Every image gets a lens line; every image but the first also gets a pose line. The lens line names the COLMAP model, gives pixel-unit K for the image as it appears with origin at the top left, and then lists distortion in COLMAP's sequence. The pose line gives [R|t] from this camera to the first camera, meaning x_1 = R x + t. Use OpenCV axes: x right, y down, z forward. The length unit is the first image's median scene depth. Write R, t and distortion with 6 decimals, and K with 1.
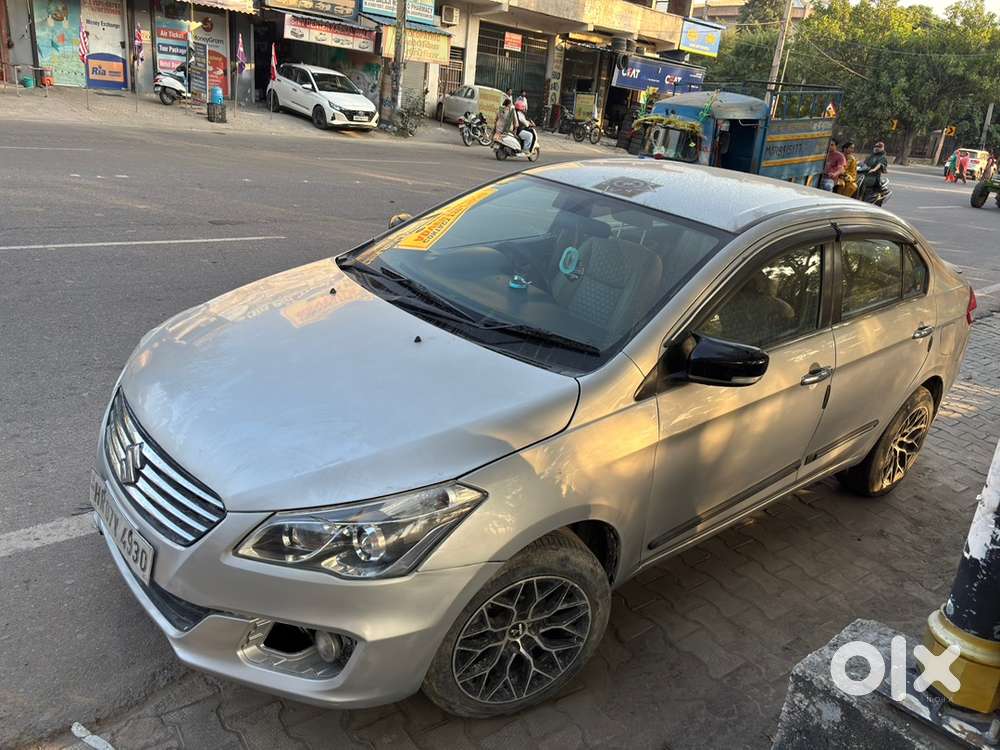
lens RADIAL K [[749.2, 0, 500.9], [0, 749.2, 376.2], [0, 0, 1]] dist [0.025851, -0.024147]
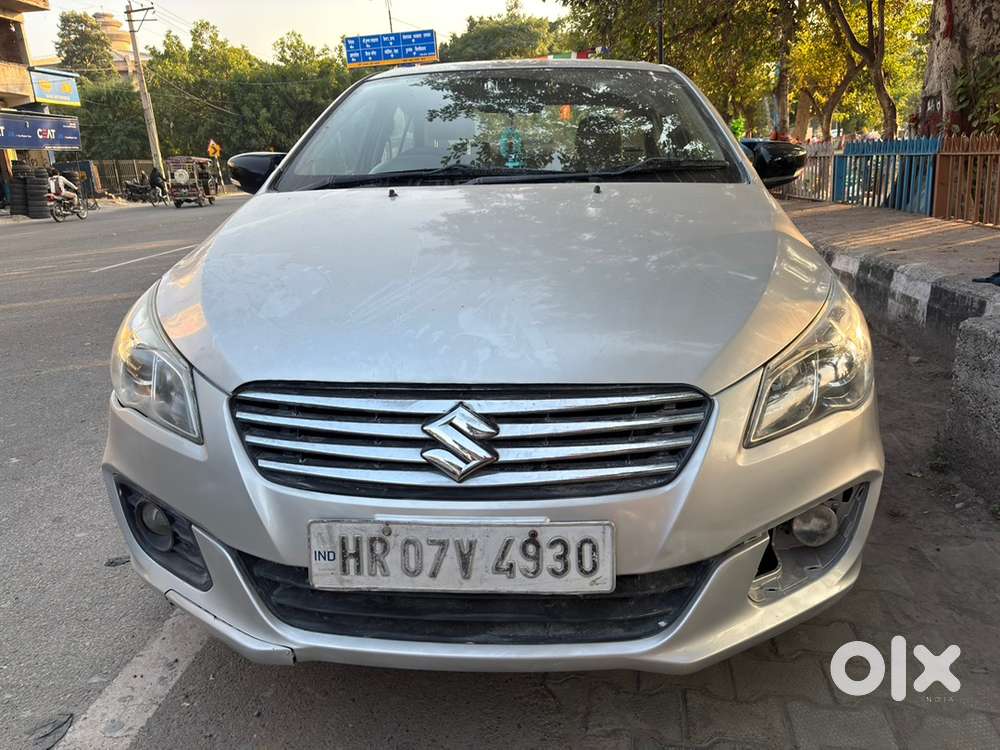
lens RADIAL K [[761.3, 0, 500.5], [0, 761.3, 373.4], [0, 0, 1]] dist [0.019062, -0.037903]
pose [[0.701824, -0.329766, 0.631425, -0.054280], [0.371295, 0.925810, 0.070820, 0.002431], [-0.607933, 0.184742, 0.772197, 0.034144]]
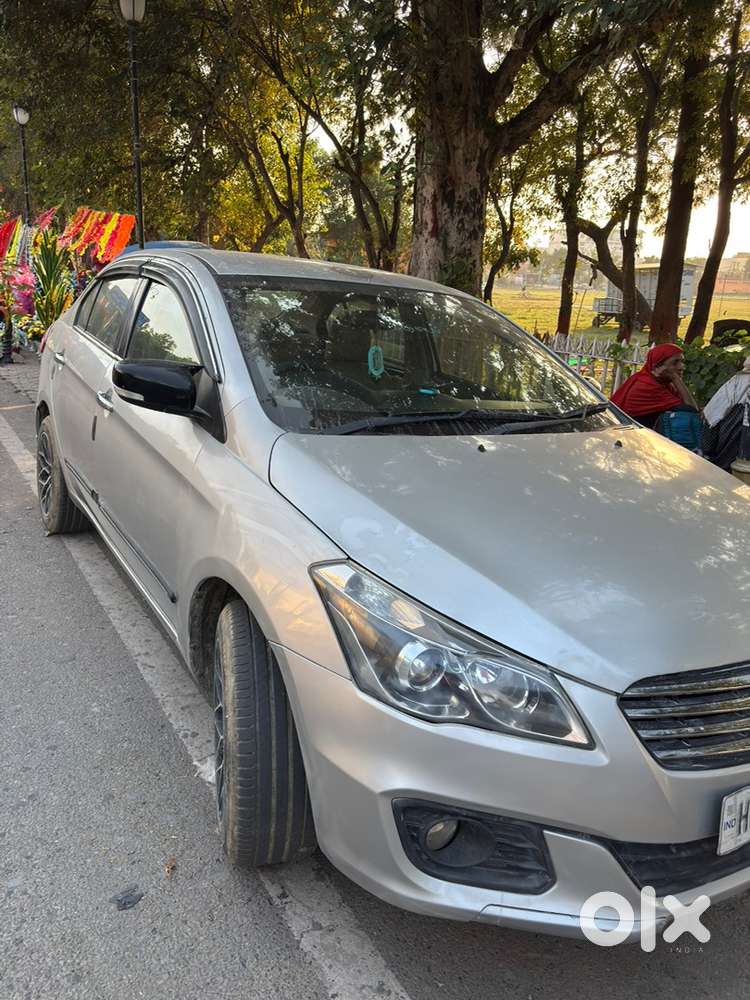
lens RADIAL K [[749.2, 0, 370.8], [0, 749.2, 502.4], [0, 0, 1]] dist [0.025851, -0.024147]
pose [[0.188847, -0.364151, 0.911993, -0.074053], [0.300149, 0.905664, 0.299472, -0.023328], [-0.935012, 0.217179, 0.280332, 0.071395]]
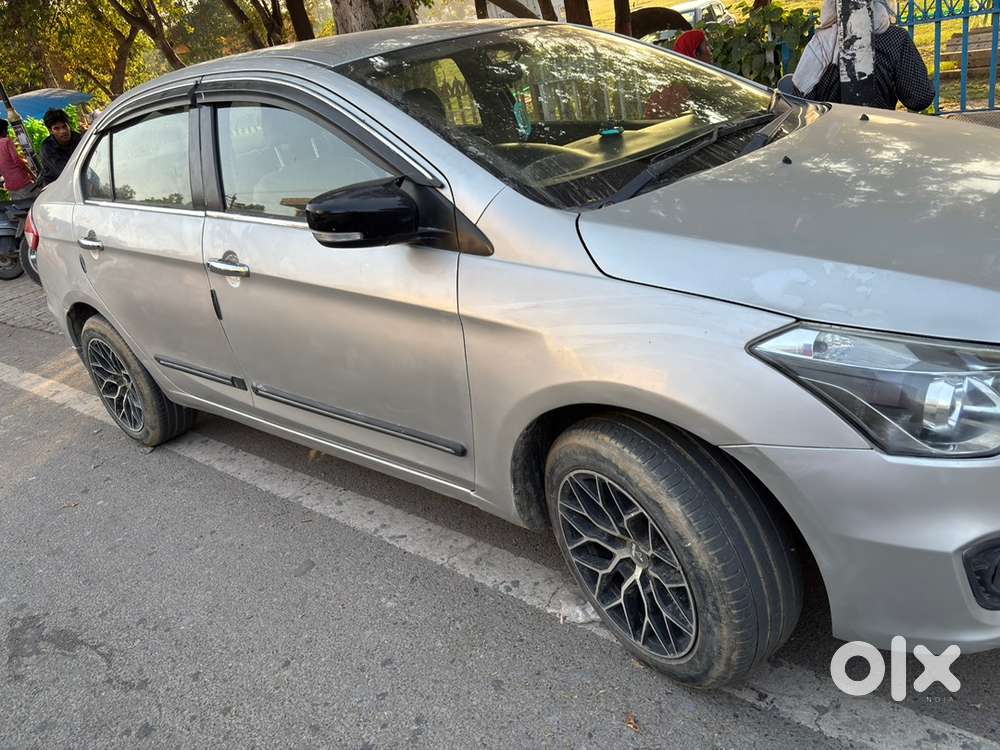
lens RADIAL K [[749.2, 0, 494.8], [0, 749.2, 384.6], [0, 0, 1]] dist [0.025851, -0.024147]
pose [[-0.148116, -0.493767, 0.856887, -0.066859], [0.504983, 0.707216, 0.494810, -0.031004], [-0.850325, 0.506003, 0.144594, 0.093820]]
